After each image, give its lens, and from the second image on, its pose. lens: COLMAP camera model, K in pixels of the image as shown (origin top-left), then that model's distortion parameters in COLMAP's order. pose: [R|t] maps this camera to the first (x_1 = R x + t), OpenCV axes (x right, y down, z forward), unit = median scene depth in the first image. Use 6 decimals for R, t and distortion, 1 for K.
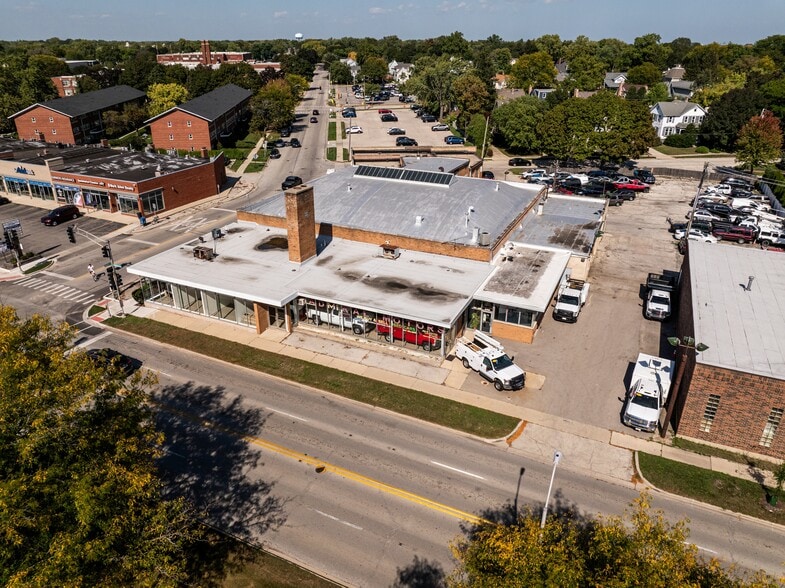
lens RADIAL K [[550.1, 0, 392.5], [0, 550.1, 294.0], [0, 0, 1]] dist [-0.041969, 0.005055]
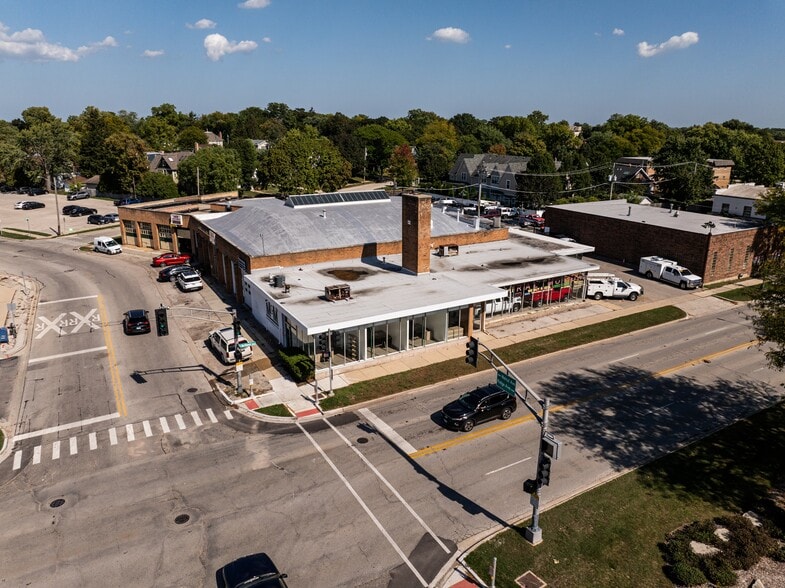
lens RADIAL K [[550.1, 0, 392.5], [0, 550.1, 294.0], [0, 0, 1]] dist [-0.041969, 0.005055]
pose [[0.574089, -0.241080, 0.782498, -0.933073], [0.343366, 0.938464, 0.037217, -0.075750], [-0.743318, 0.247317, 0.621540, 0.452025]]
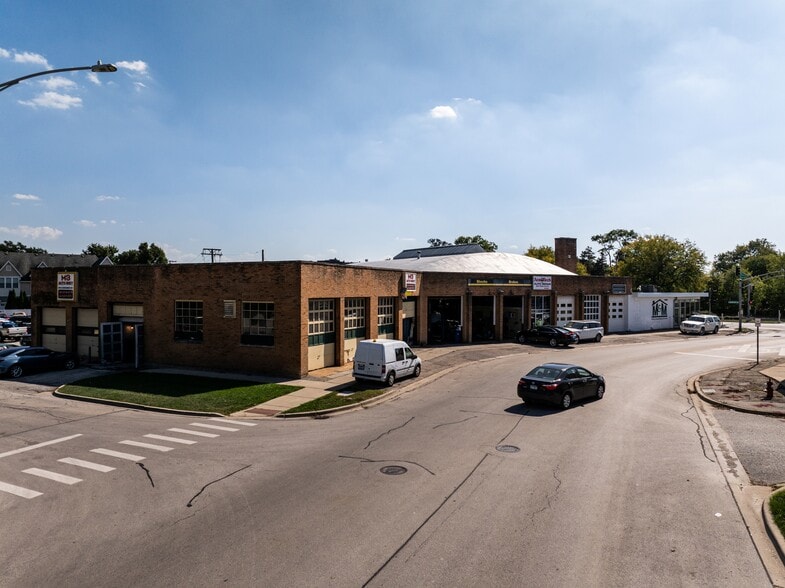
lens RADIAL K [[550.1, 0, 392.5], [0, 550.1, 294.0], [0, 0, 1]] dist [-0.041969, 0.005055]
pose [[-0.865631, -0.007217, 0.500631, -0.466873], [0.207507, 0.904807, 0.371840, -0.645339], [-0.455658, 0.425761, -0.781731, 2.244613]]
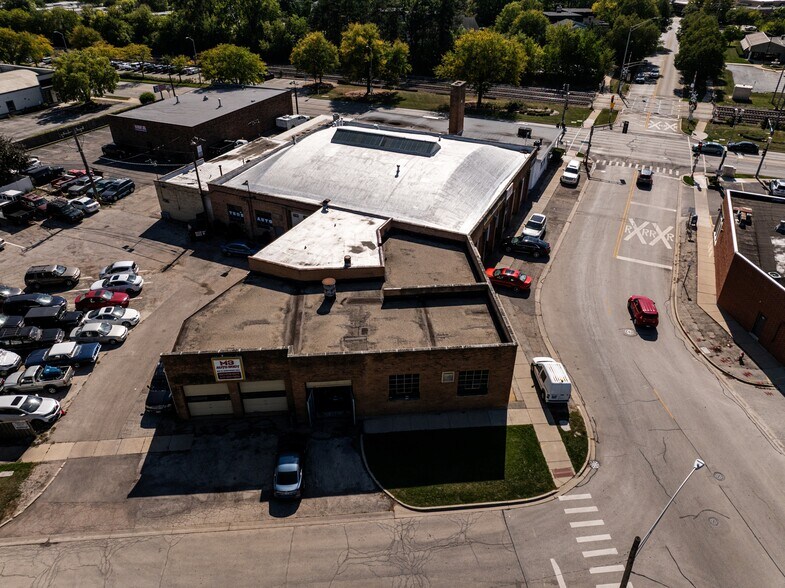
lens RADIAL K [[550.1, 0, 392.5], [0, 550.1, 294.0], [0, 0, 1]] dist [-0.041969, 0.005055]
pose [[-0.999997, 0.000804, 0.002246, 0.009965], [0.002330, 0.532102, 0.846677, -1.106086], [-0.000515, 0.846680, -0.532103, 2.182201]]
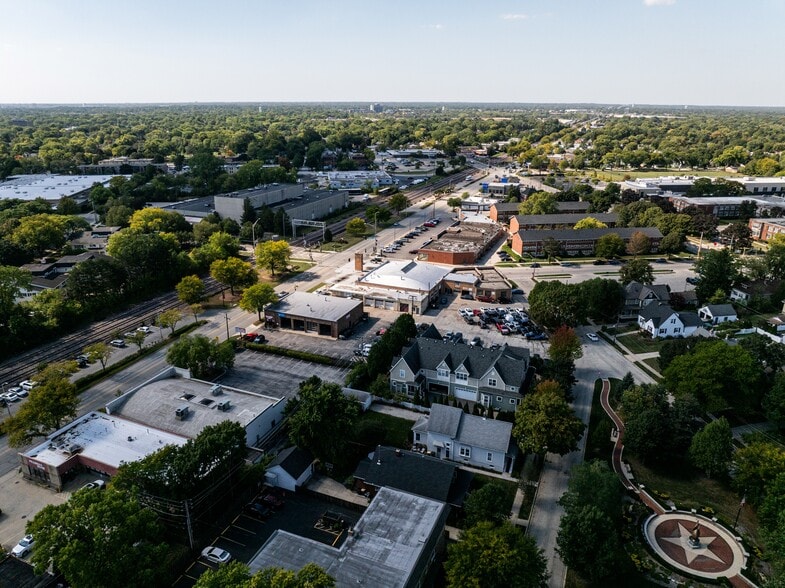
lens RADIAL K [[550.1, 0, 392.5], [0, 550.1, 294.0], [0, 0, 1]] dist [-0.041969, 0.005055]
pose [[0.049383, 0.327801, -0.943455, 3.630249], [-0.424711, 0.861843, 0.277214, -1.117465], [0.903981, 0.387006, 0.181781, 0.564001]]
